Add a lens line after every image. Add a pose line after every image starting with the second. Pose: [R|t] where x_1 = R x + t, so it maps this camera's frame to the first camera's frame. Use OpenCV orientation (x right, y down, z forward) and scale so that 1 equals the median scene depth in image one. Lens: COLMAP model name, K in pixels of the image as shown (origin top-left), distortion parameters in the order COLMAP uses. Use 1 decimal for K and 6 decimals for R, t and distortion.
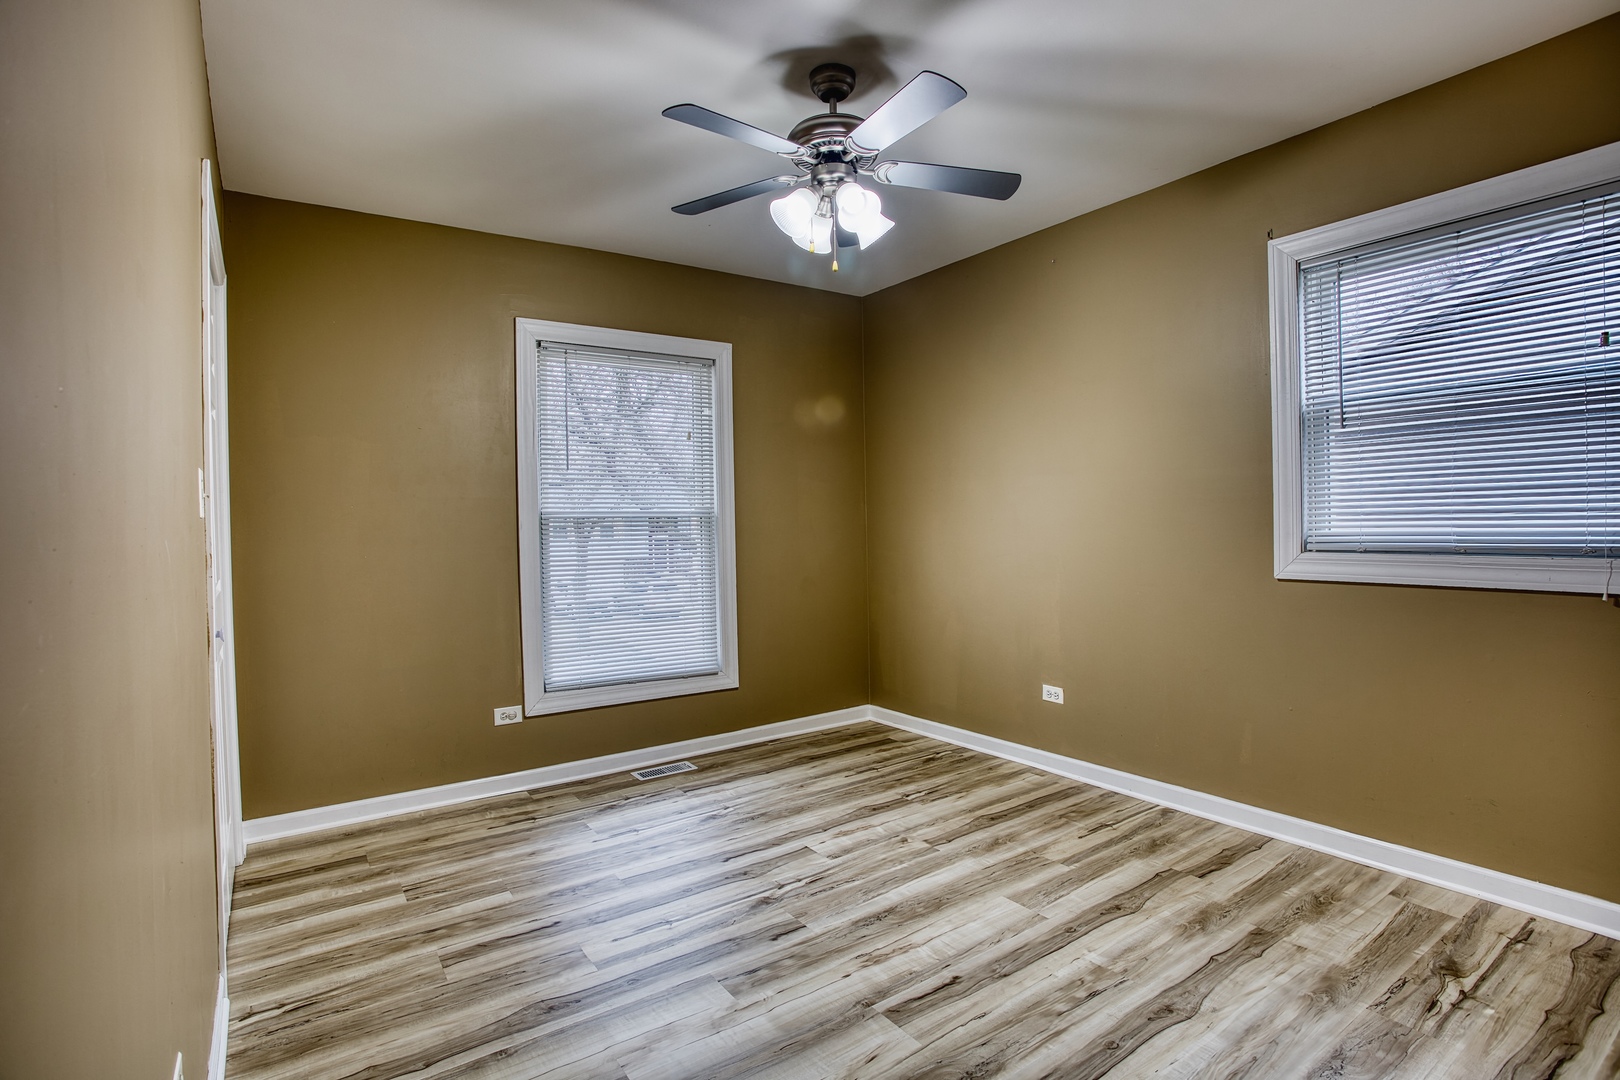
lens RADIAL K [[791.0, 0, 816.7], [0, 791.0, 533.8], [0, 0, 1]] dist [-0.073895, 0.032853]
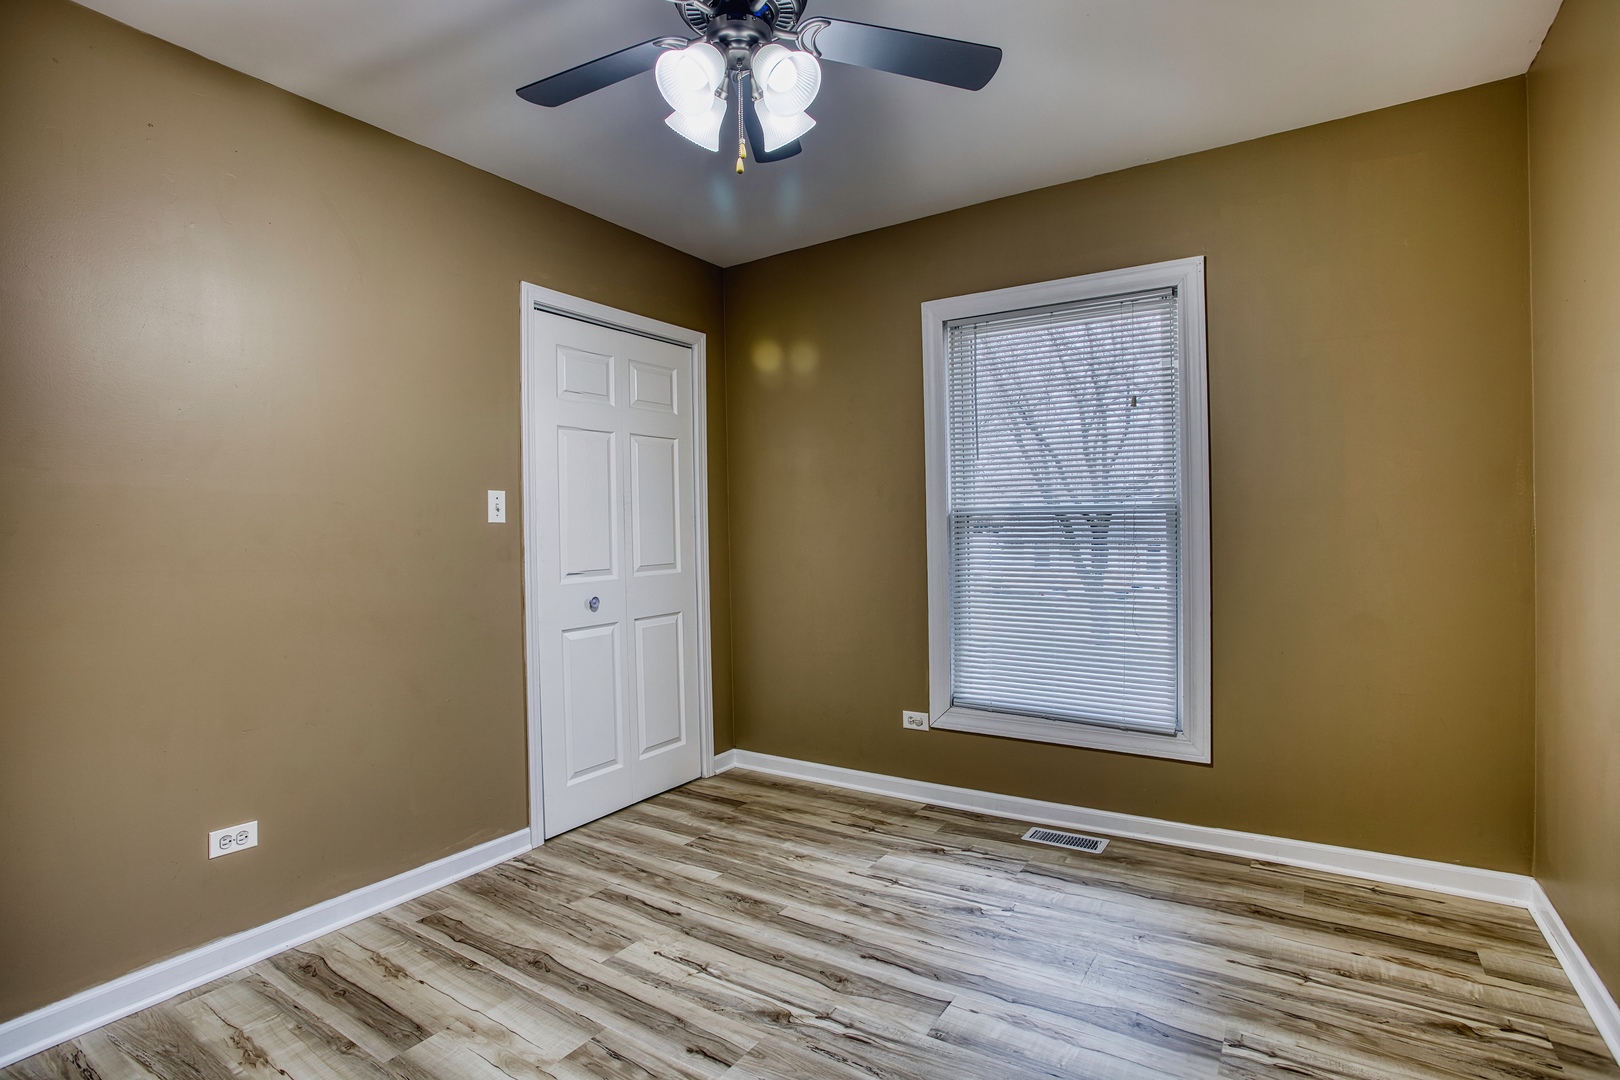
lens RADIAL K [[791.0, 0, 816.7], [0, 791.0, 533.8], [0, 0, 1]] dist [-0.073895, 0.032853]
pose [[0.372149, 0.020812, -0.927940, 0.491162], [-0.002147, 0.999765, 0.021562, -0.020113], [0.928171, -0.006033, 0.372106, 0.564583]]
